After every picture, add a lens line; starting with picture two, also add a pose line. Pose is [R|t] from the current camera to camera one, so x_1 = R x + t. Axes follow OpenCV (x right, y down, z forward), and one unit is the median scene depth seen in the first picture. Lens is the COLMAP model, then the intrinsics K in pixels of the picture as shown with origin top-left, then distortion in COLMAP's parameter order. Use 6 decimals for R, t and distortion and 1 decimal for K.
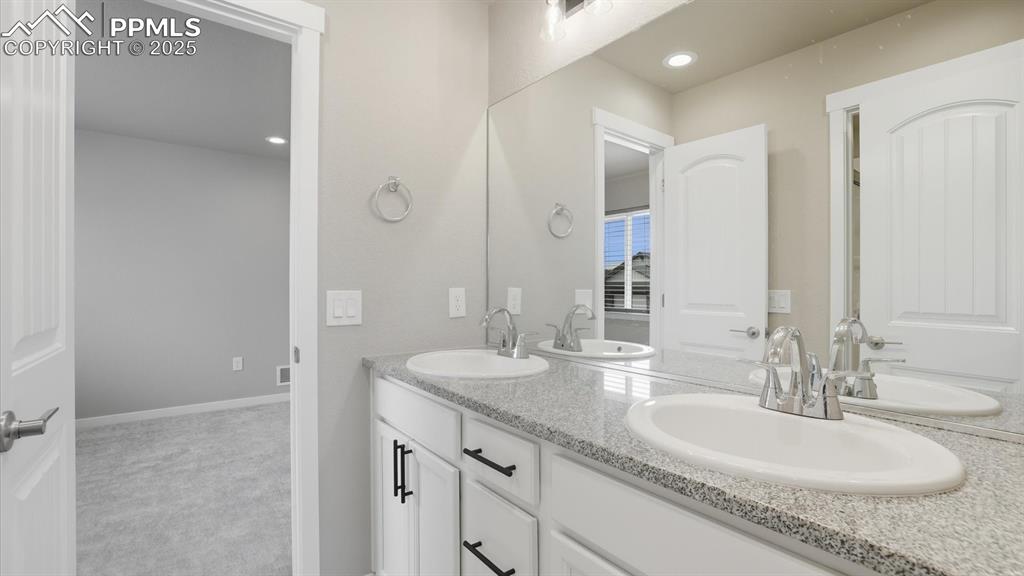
lens RADIAL K [[439.5, 0, 517.0], [0, 439.5, 286.4], [0, 0, 1]] dist [-0.044033, 0.014717]
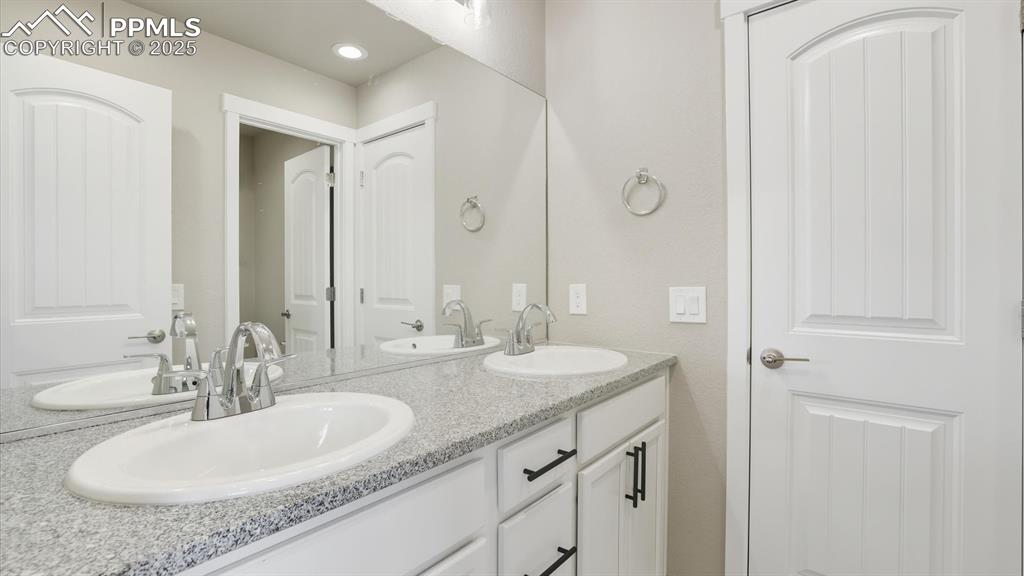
lens RADIAL K [[444.6, 0, 503.5], [0, 444.6, 281.4], [0, 0, 1]] dist [-0.035523, 0.000162]
pose [[-0.195160, -0.008009, 0.980739, -0.877726], [0.001365, 0.999963, 0.008437, -0.011834], [-0.980771, 0.002985, -0.195141, 1.128598]]
